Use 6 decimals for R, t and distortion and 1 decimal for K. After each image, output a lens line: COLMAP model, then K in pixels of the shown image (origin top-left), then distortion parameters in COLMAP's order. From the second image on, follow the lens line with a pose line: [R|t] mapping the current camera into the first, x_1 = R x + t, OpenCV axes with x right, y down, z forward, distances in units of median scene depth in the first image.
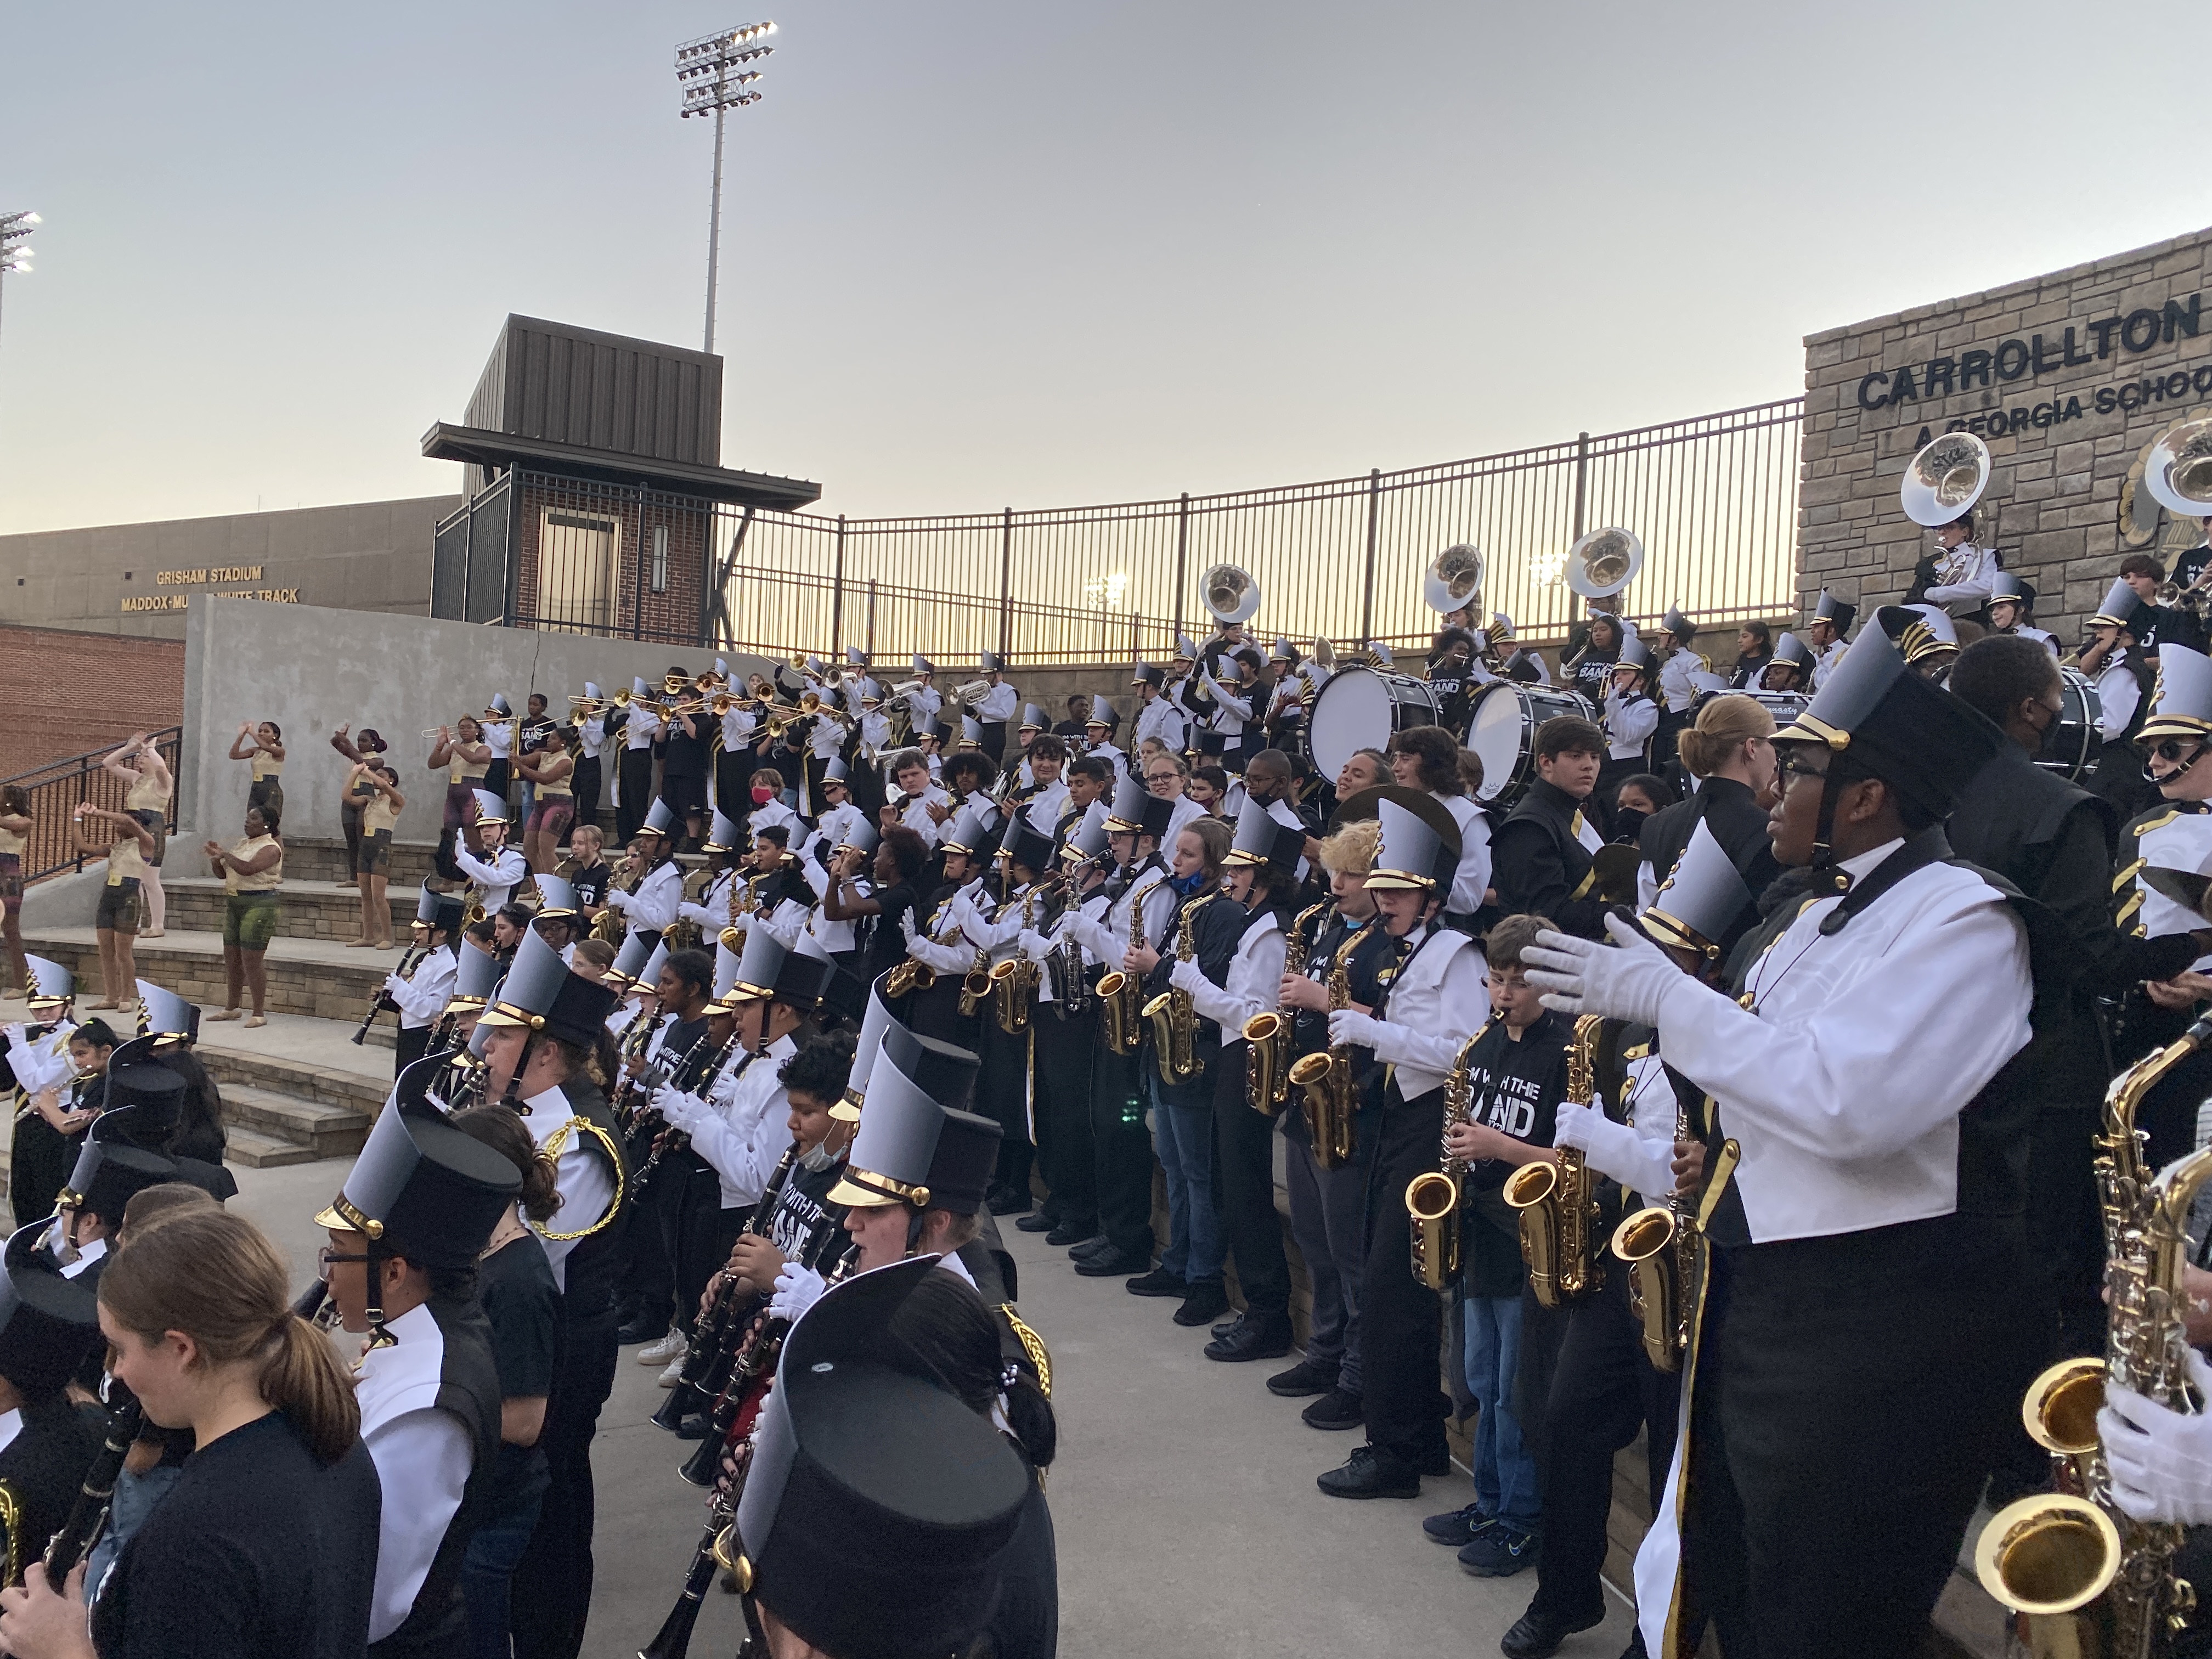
lens RADIAL K [[1979.0, 0, 1106.0], [0, 1979.0, 829.5], [0, 0, 1]] dist [0.065047, -0.083734]
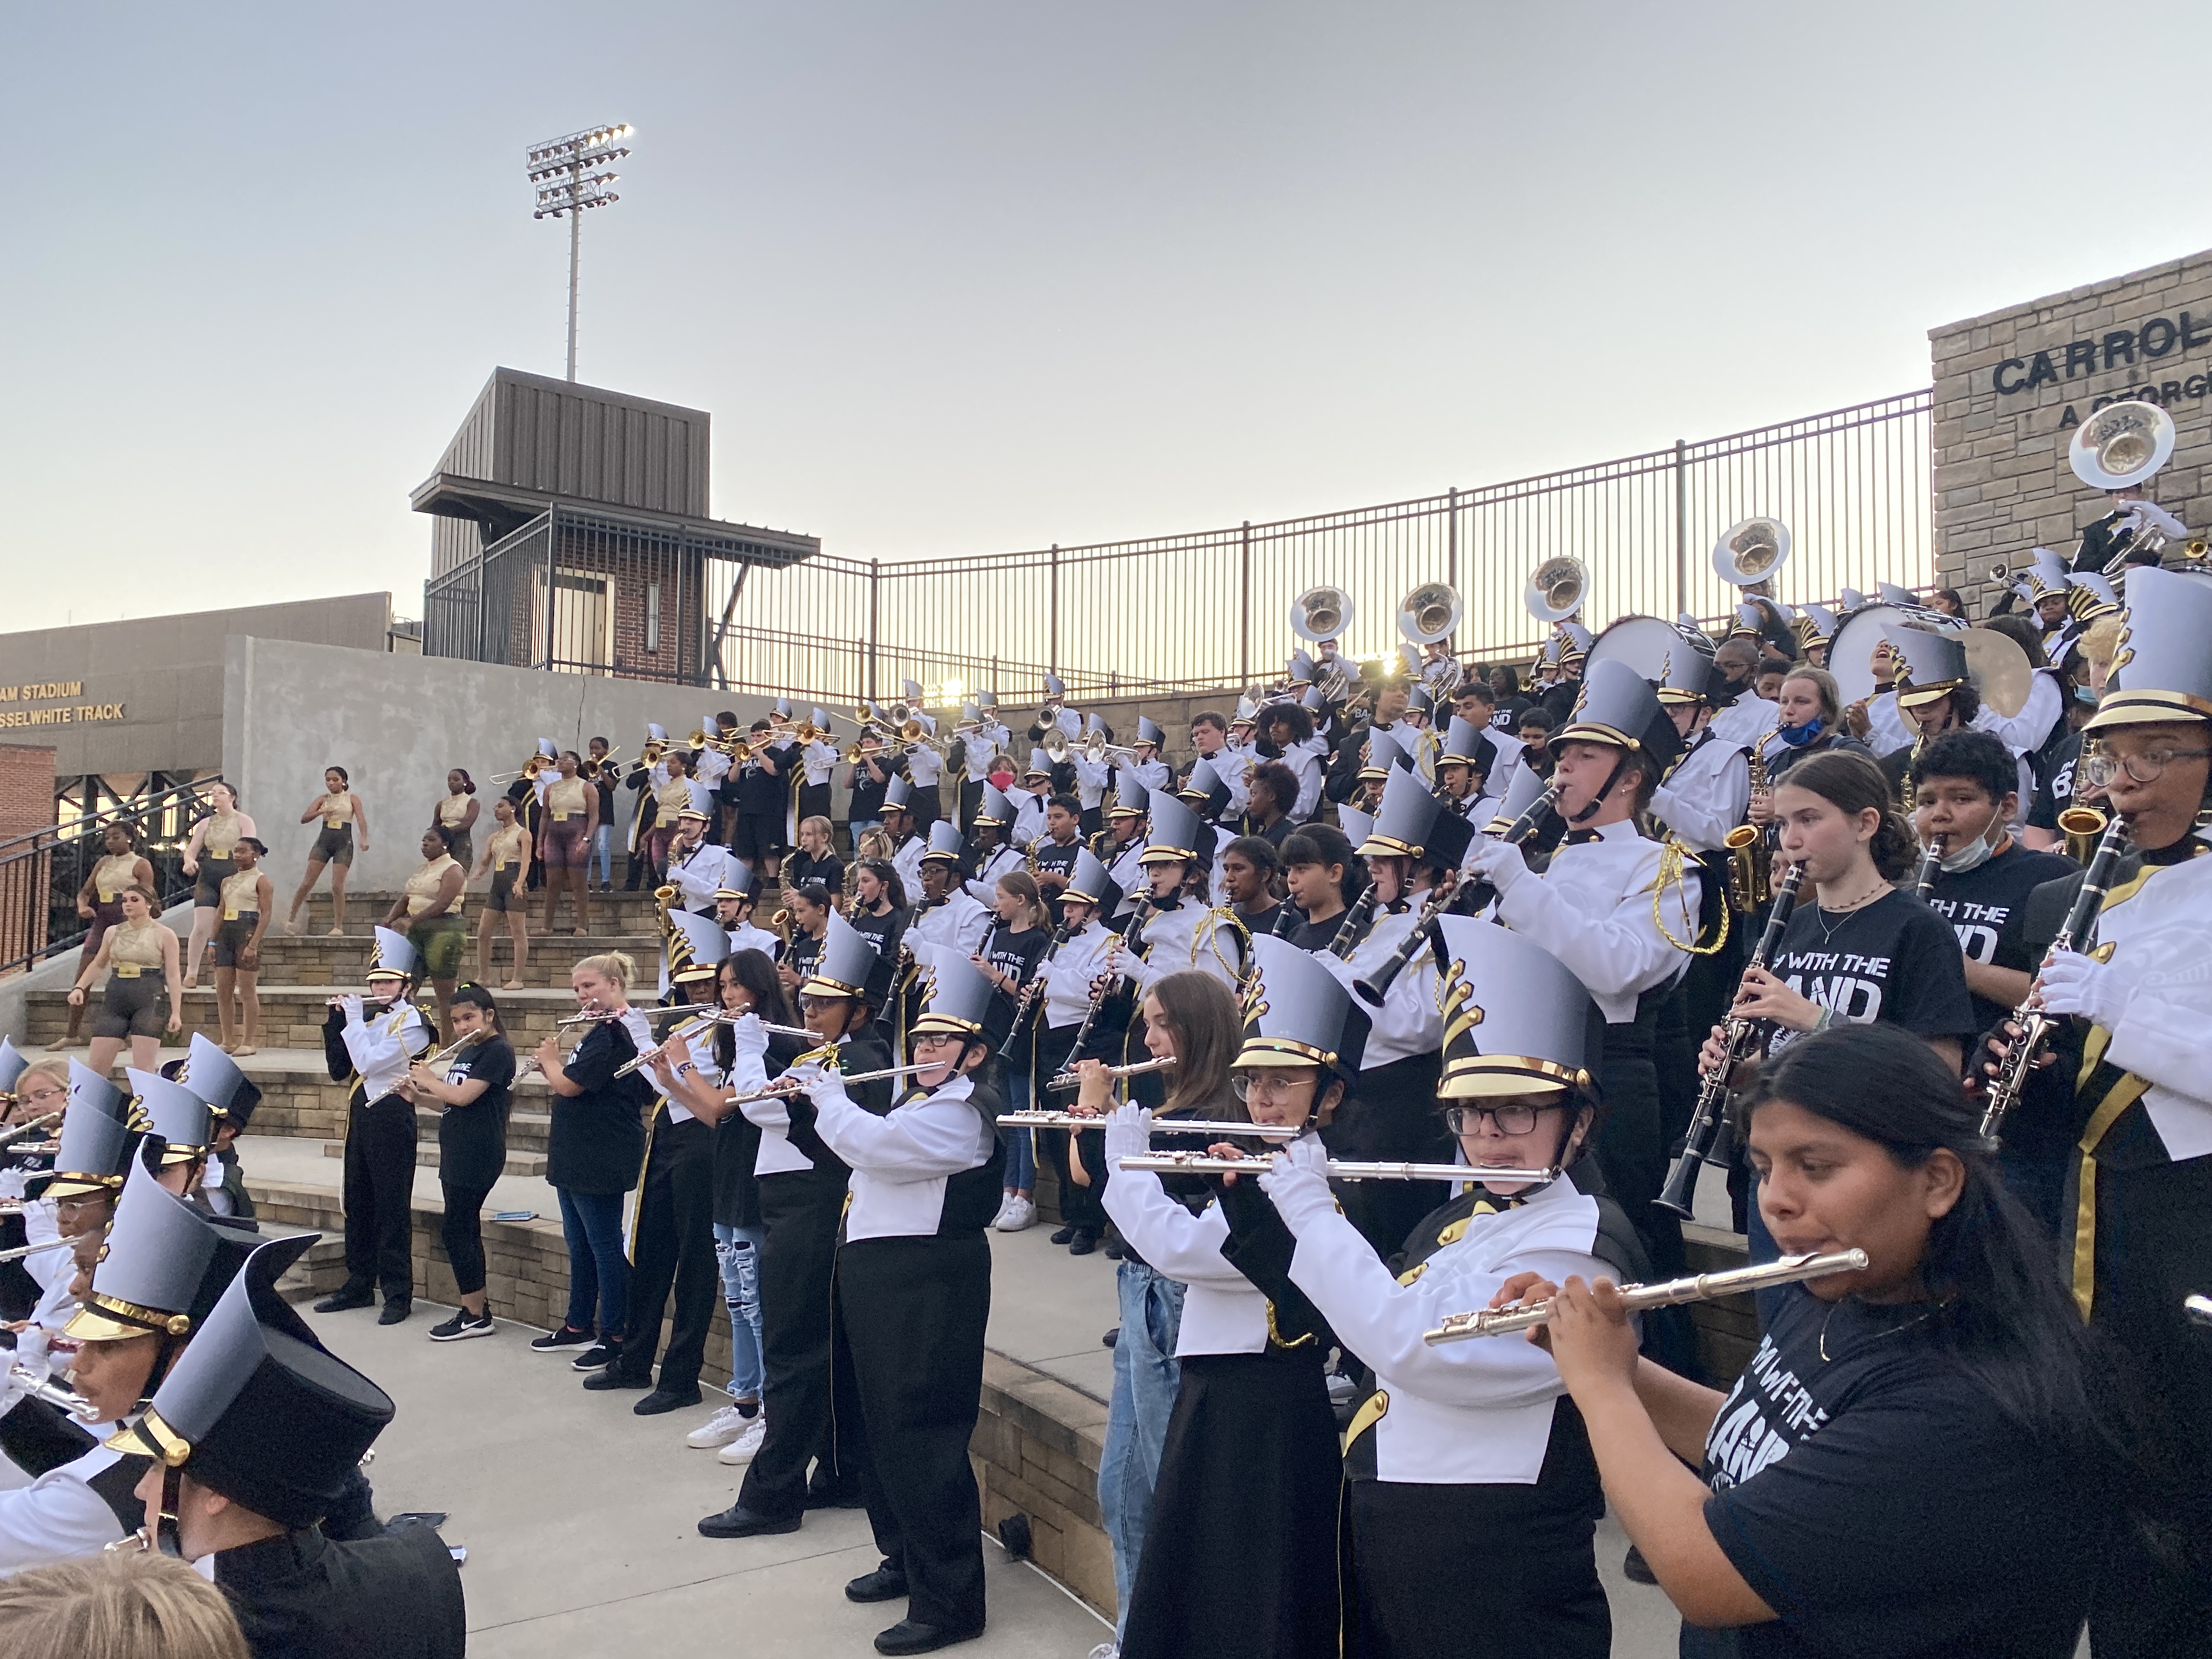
lens RADIAL K [[1979.0, 0, 1106.0], [0, 1979.0, 829.5], [0, 0, 1]] dist [0.065047, -0.083734]
pose [[0.992316, -0.031436, 0.119667, -0.167092], [0.039200, 0.997238, -0.063087, 0.049482], [-0.117354, 0.067293, 0.990808, 0.027262]]
